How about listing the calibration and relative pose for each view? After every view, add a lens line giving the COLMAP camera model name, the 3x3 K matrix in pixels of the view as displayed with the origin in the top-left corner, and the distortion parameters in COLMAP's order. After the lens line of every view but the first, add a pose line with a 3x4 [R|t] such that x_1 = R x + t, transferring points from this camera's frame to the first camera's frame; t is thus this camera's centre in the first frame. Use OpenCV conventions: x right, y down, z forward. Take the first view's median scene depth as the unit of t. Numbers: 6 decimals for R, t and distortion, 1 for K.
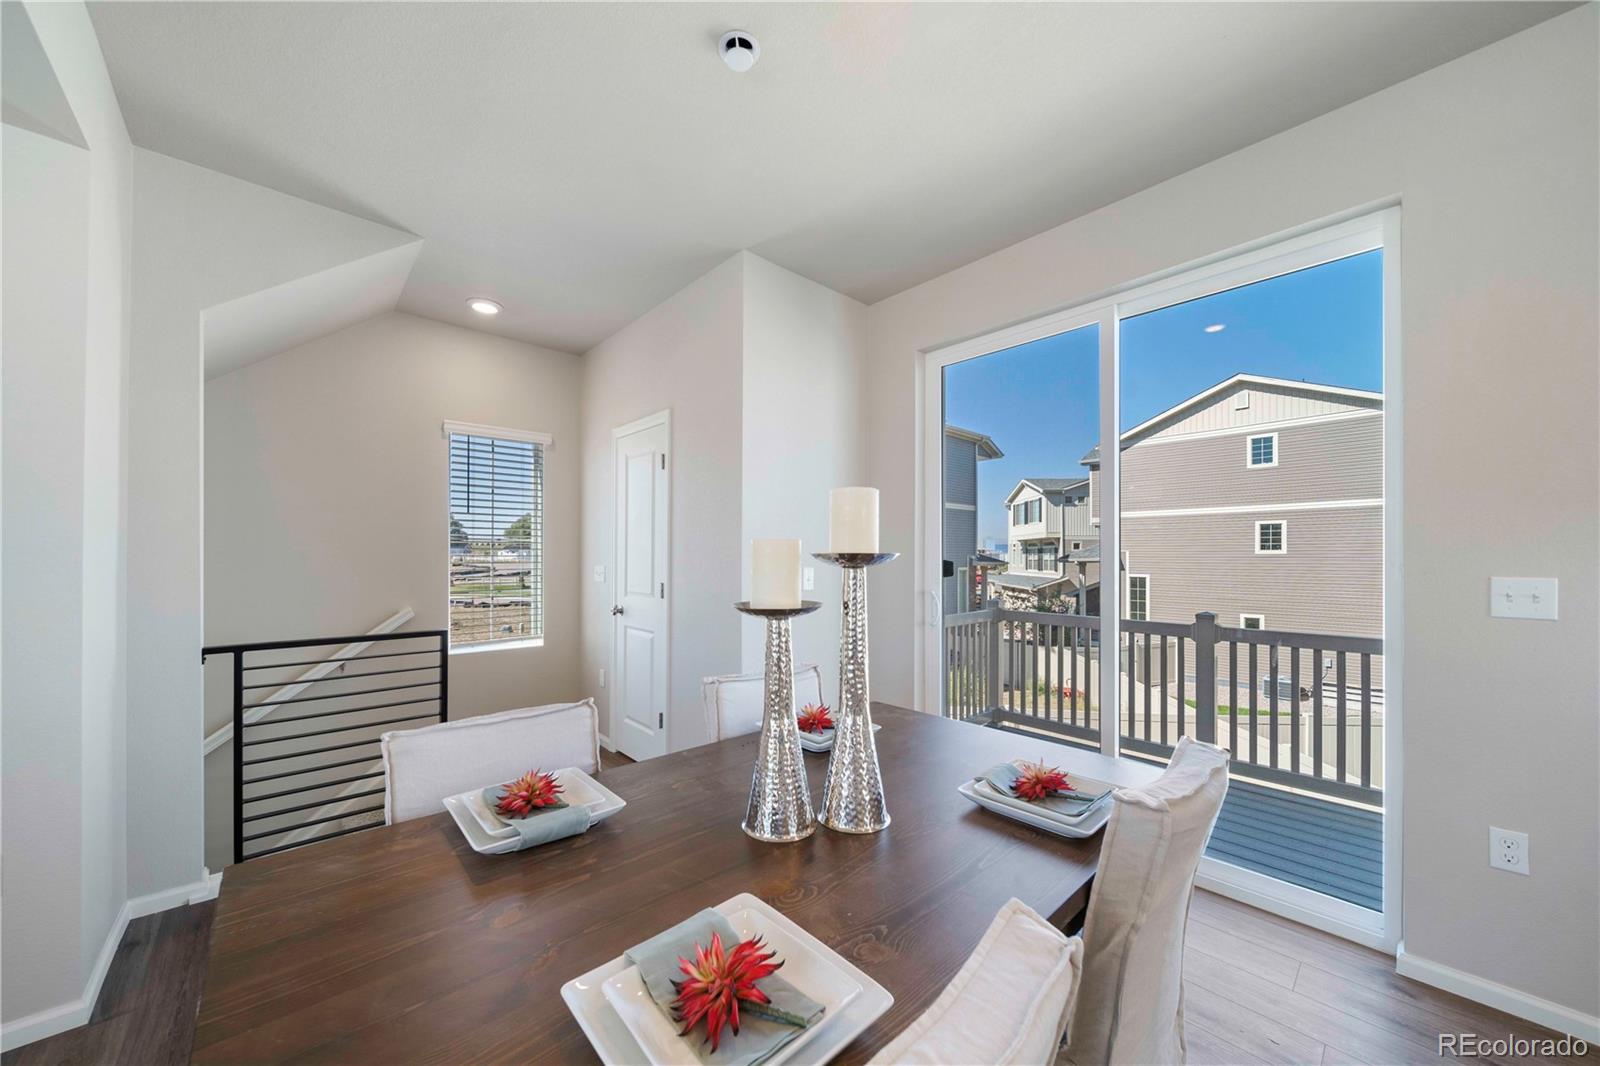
lens RADIAL K [[566.6, 0, 787.6], [0, 566.6, 554.7], [0, 0, 1]] dist [-0.001173, -0.000127]
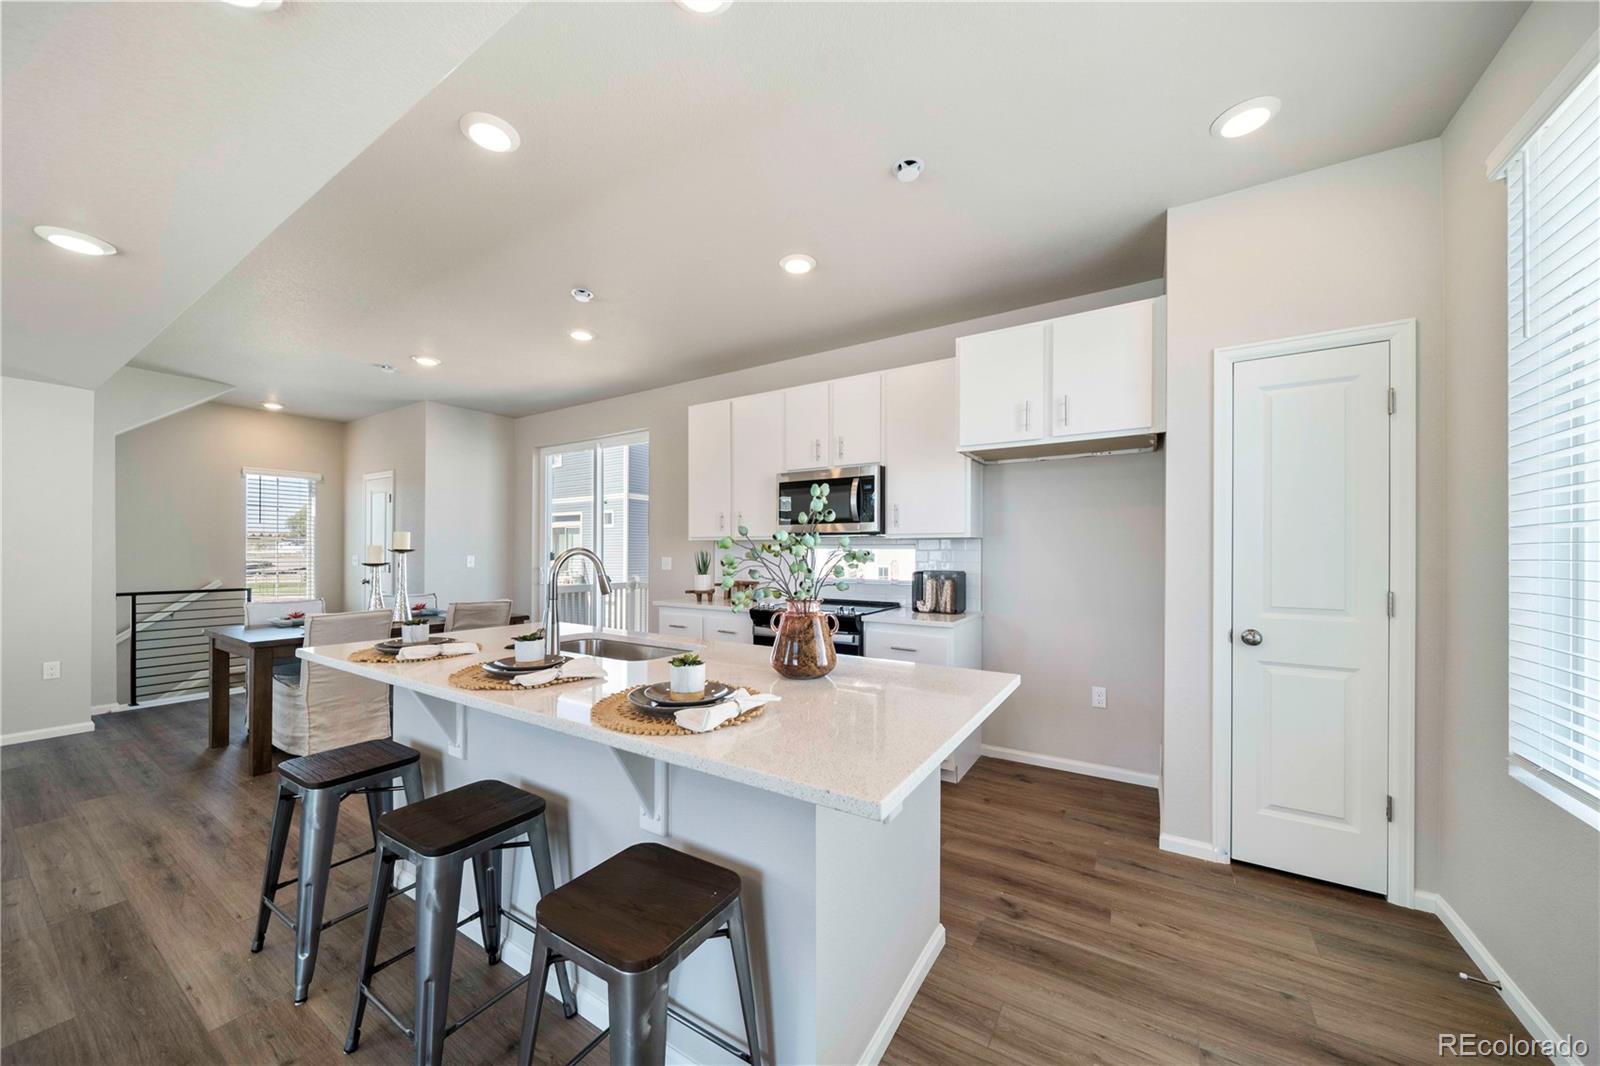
lens RADIAL K [[566.6, 0, 787.6], [0, 566.6, 554.7], [0, 0, 1]] dist [-0.001173, -0.000127]
pose [[0.965979, 0.001241, 0.258617, 0.659083], [-0.003756, 0.999950, 0.009229, -0.004518], [-0.258593, -0.009887, 0.965936, -1.324287]]
